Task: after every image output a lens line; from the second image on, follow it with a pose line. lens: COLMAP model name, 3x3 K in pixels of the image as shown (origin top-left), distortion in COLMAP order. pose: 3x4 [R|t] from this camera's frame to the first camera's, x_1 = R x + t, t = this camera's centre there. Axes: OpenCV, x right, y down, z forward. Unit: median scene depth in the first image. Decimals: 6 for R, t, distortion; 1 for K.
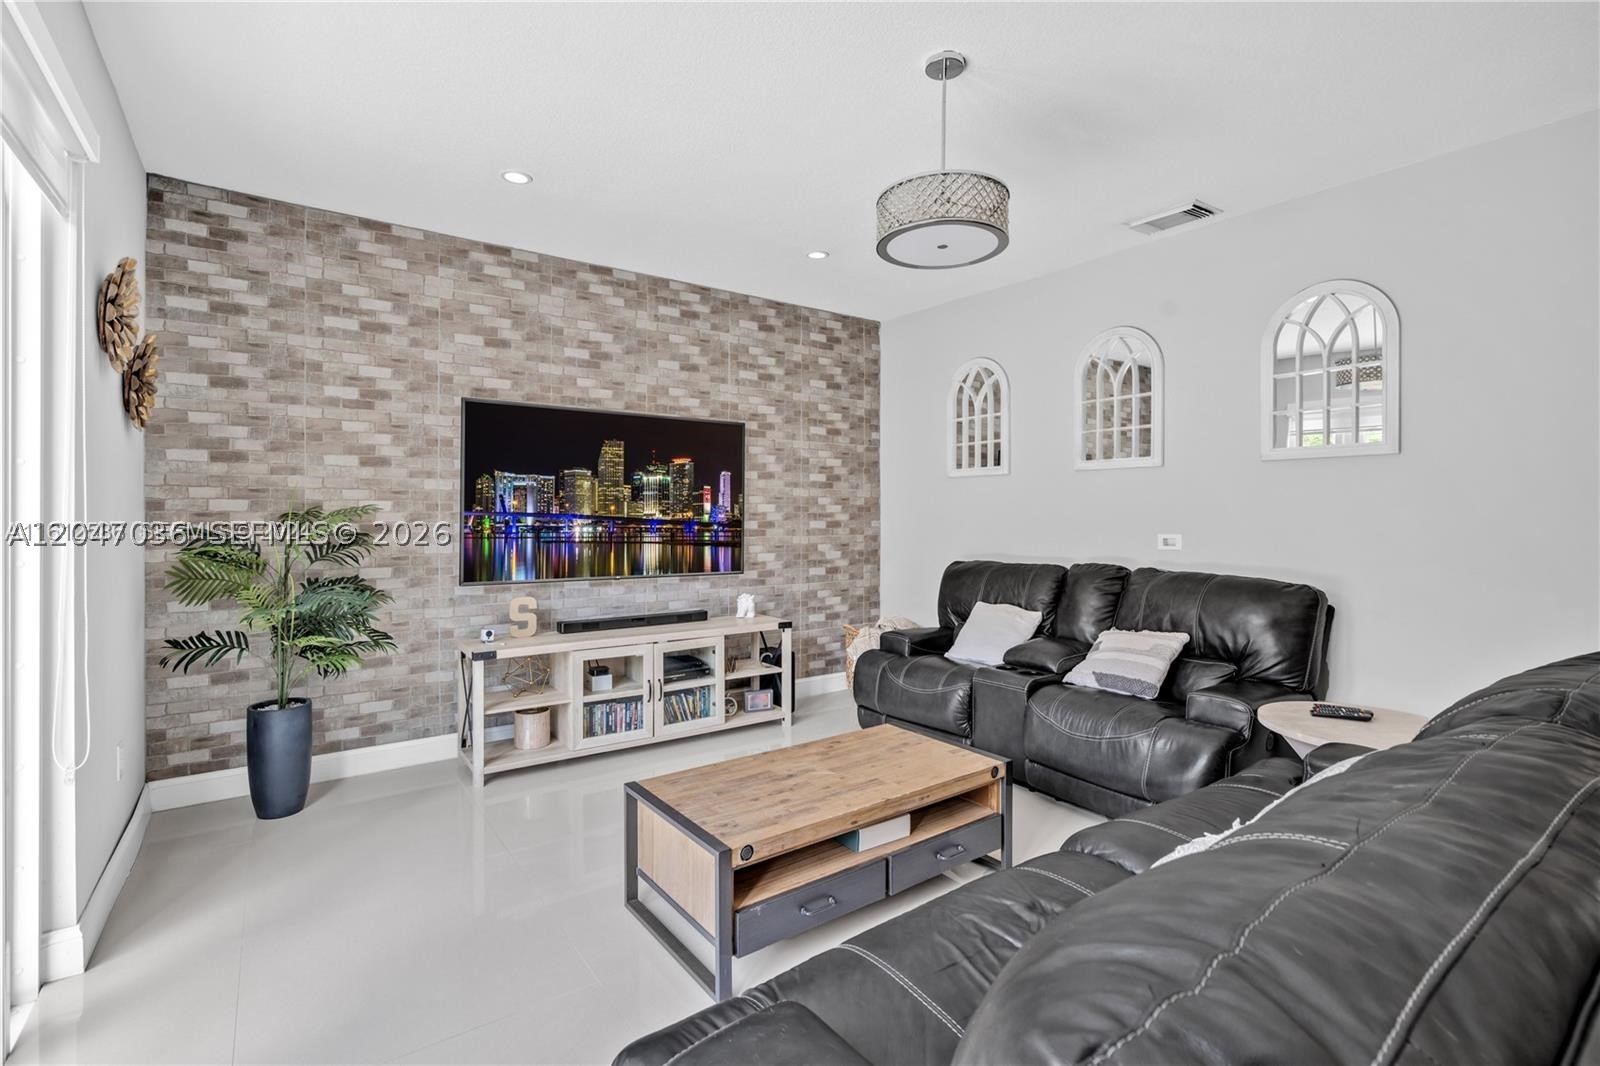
lens RADIAL K [[728.4, 0, 799.4], [0, 728.4, 522.8], [0, 0, 1]] dist [0.012468, -0.000114]
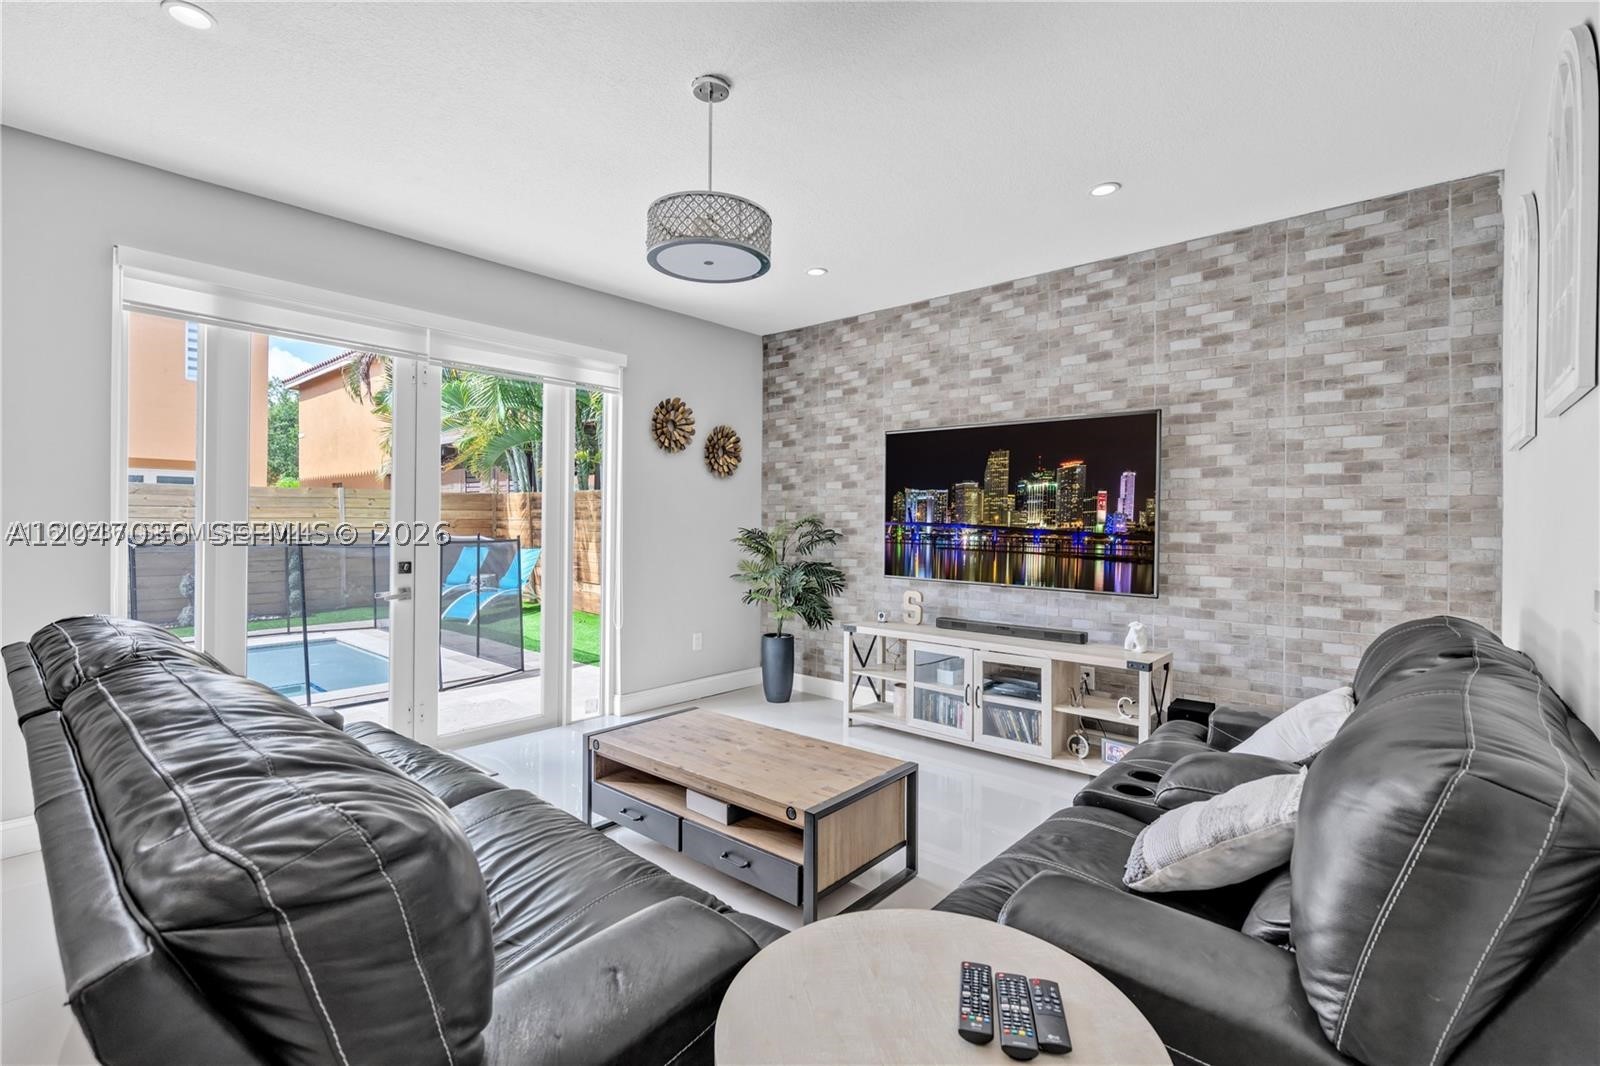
lens RADIAL K [[734.1, 0, 799.6], [0, 734.1, 545.2], [0, 0, 1]] dist [-0.001254, 0.000195]
pose [[0.259911, 0.028350, -0.965216, 0.649845], [-0.012324, 0.999585, 0.026041, -0.004776], [0.965554, 0.005127, 0.260152, 0.446551]]
